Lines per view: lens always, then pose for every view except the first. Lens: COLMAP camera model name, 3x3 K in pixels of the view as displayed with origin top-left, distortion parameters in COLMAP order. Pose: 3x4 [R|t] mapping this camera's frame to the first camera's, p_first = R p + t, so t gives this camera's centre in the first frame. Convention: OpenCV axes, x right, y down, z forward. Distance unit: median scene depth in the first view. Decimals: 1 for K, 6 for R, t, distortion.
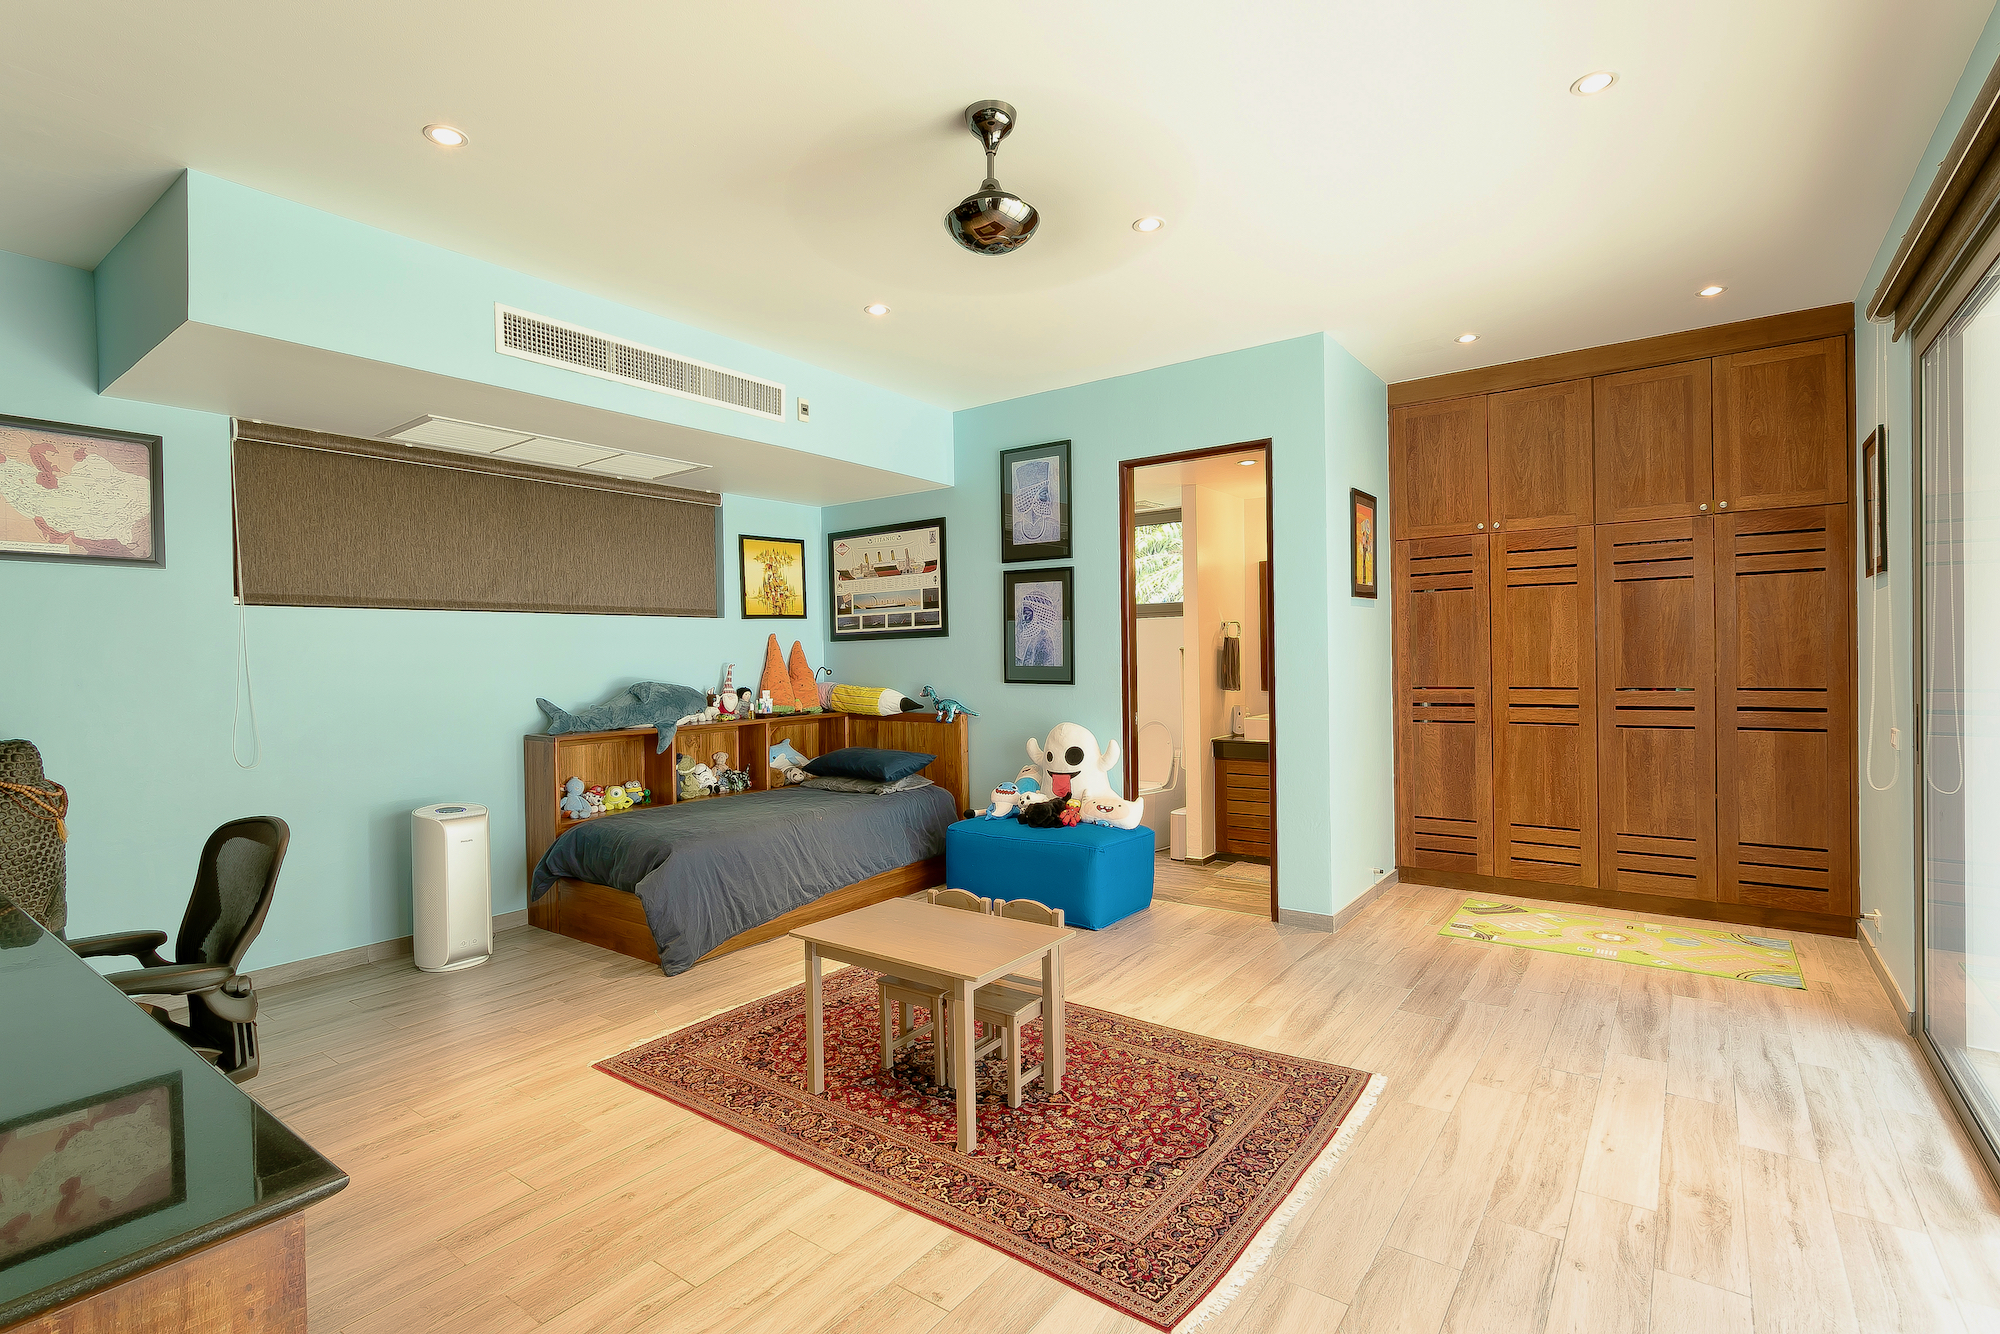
lens RADIAL K [[938.7, 0, 996.0], [0, 938.7, 662.3], [0, 0, 1]] dist [-0.001383, -0.000079]
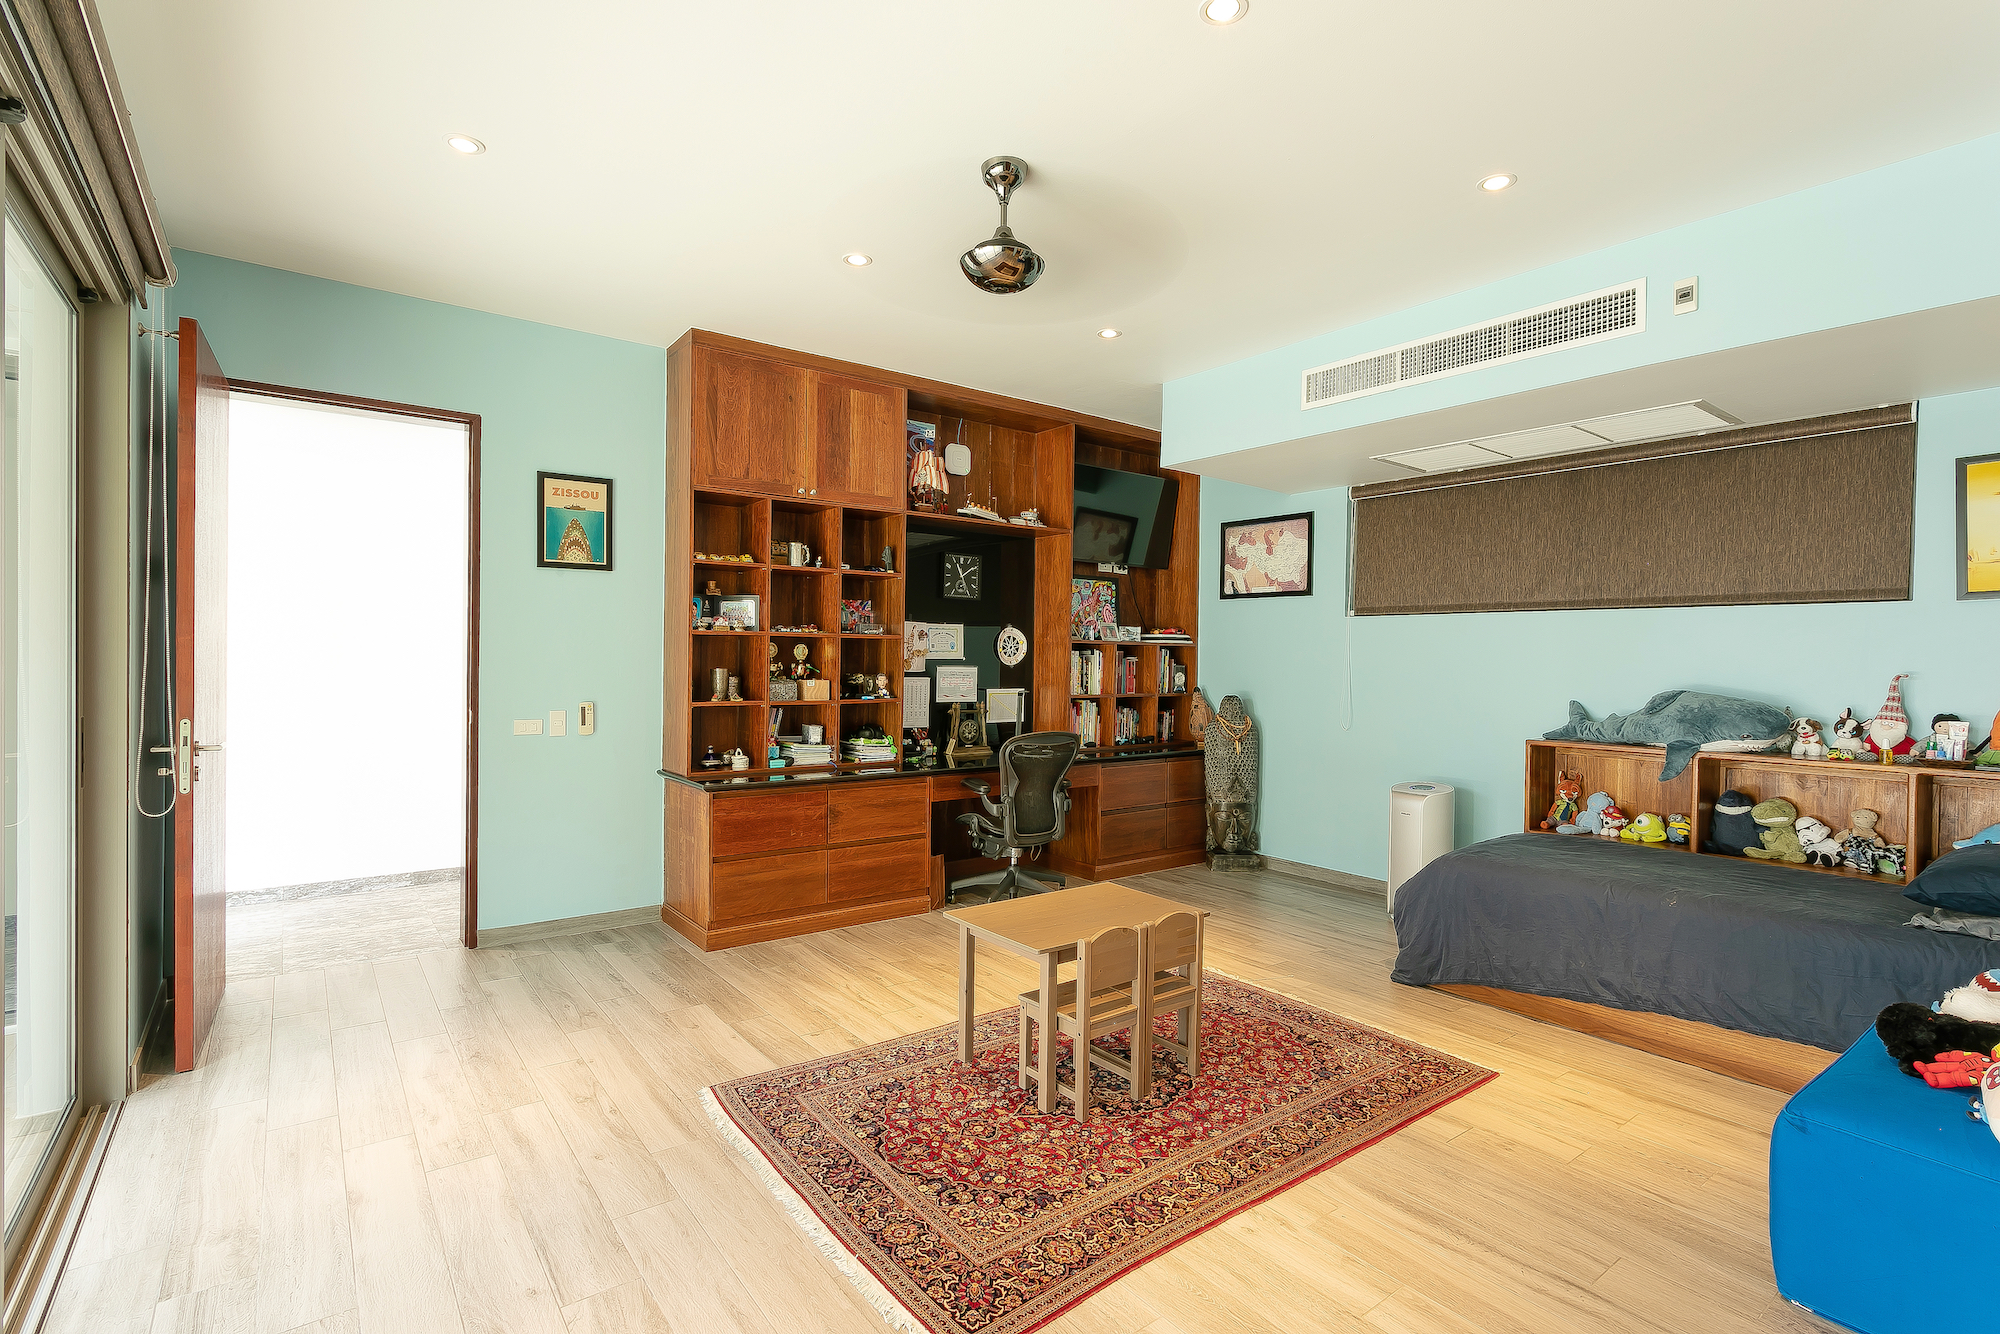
lens RADIAL K [[938.7, 0, 996.5], [0, 938.7, 665.3], [0, 0, 1]] dist [-0.001383, -0.000079]
pose [[-0.282948, 0.020987, -0.958906, 0.849776], [-0.014573, 0.999551, 0.026177, -0.019839], [0.959024, 0.021381, -0.282515, 1.044006]]
